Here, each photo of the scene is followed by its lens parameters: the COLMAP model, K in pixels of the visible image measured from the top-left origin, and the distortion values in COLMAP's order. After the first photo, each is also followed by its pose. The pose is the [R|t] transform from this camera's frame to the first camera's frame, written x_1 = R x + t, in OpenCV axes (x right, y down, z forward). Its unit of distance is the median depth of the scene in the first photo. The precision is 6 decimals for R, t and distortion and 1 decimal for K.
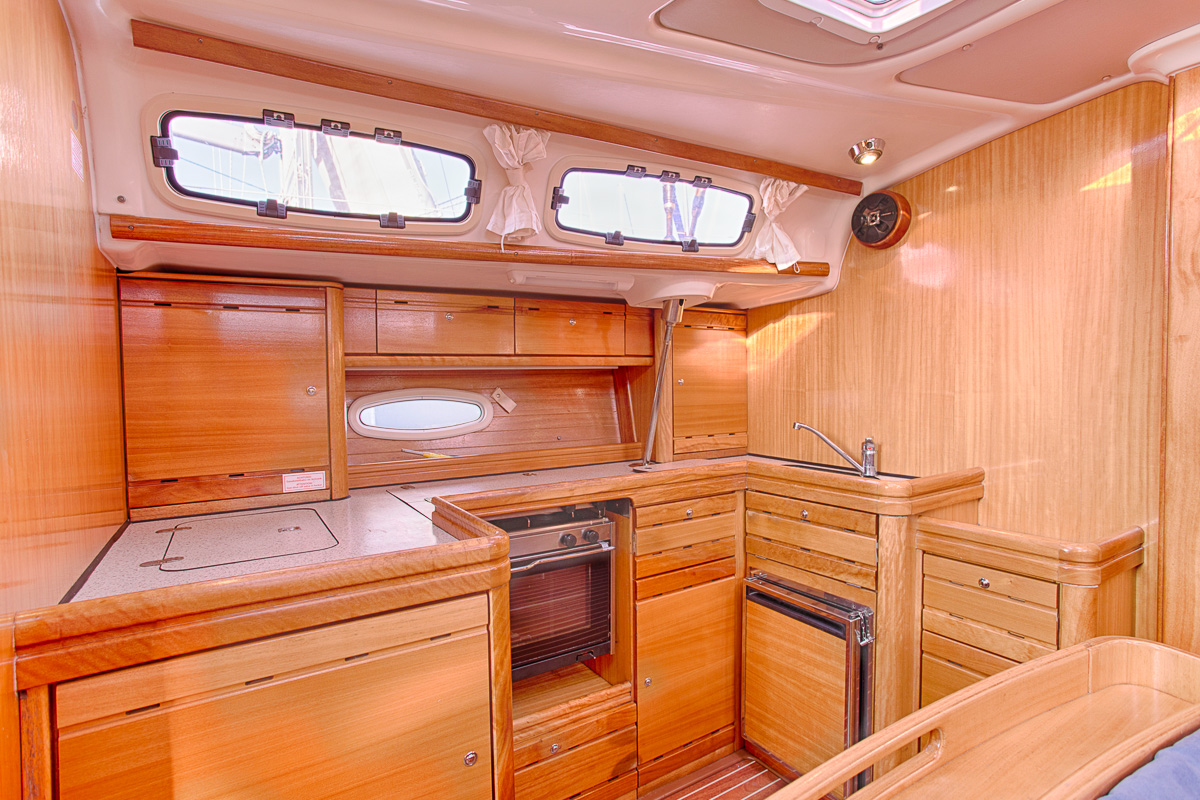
lens RADIAL K [[590.0, 0, 600.0], [0, 590.0, 400.0], [0, 0, 1]] dist [-0.062459, 0.034635]
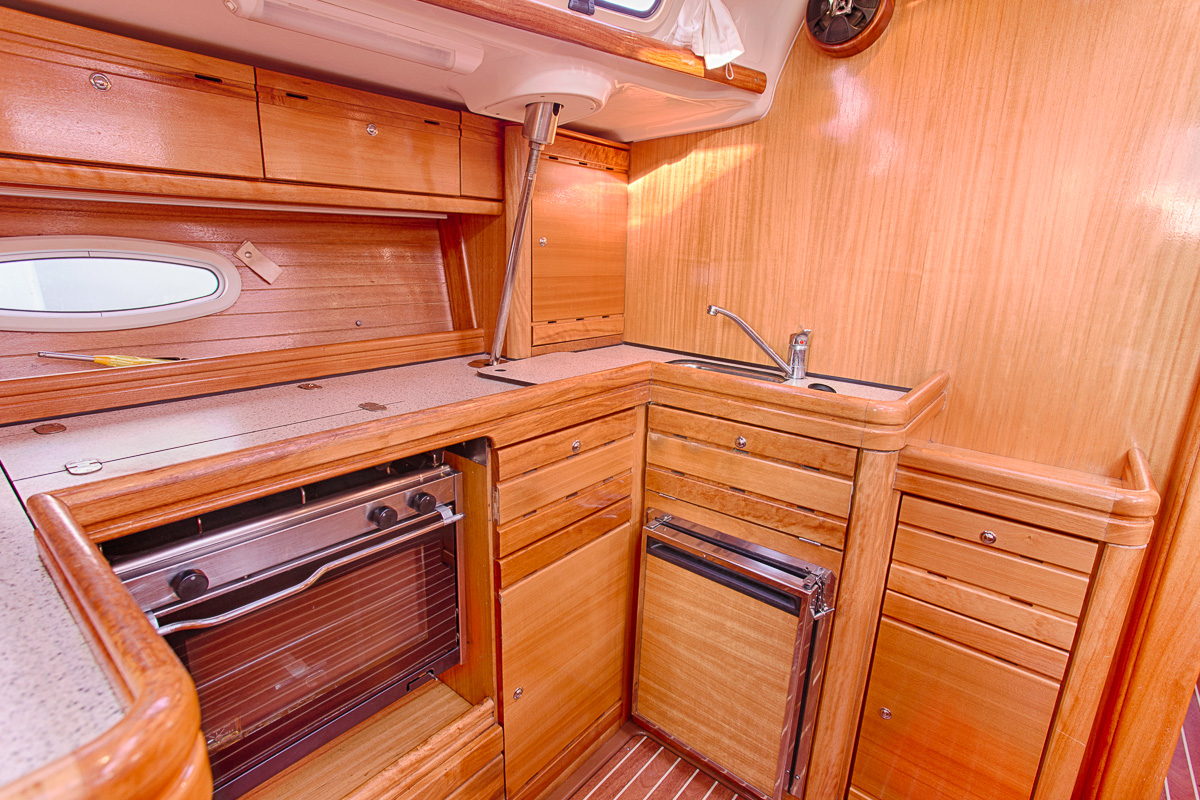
lens RADIAL K [[590.0, 0, 600.0], [0, 590.0, 400.0], [0, 0, 1]] dist [-0.062459, 0.034635]
pose [[0.952036, -0.038761, 0.303522, -0.018346], [-0.028330, 0.976518, 0.213565, 0.001809], [-0.304672, -0.211920, 0.928582, 0.387182]]
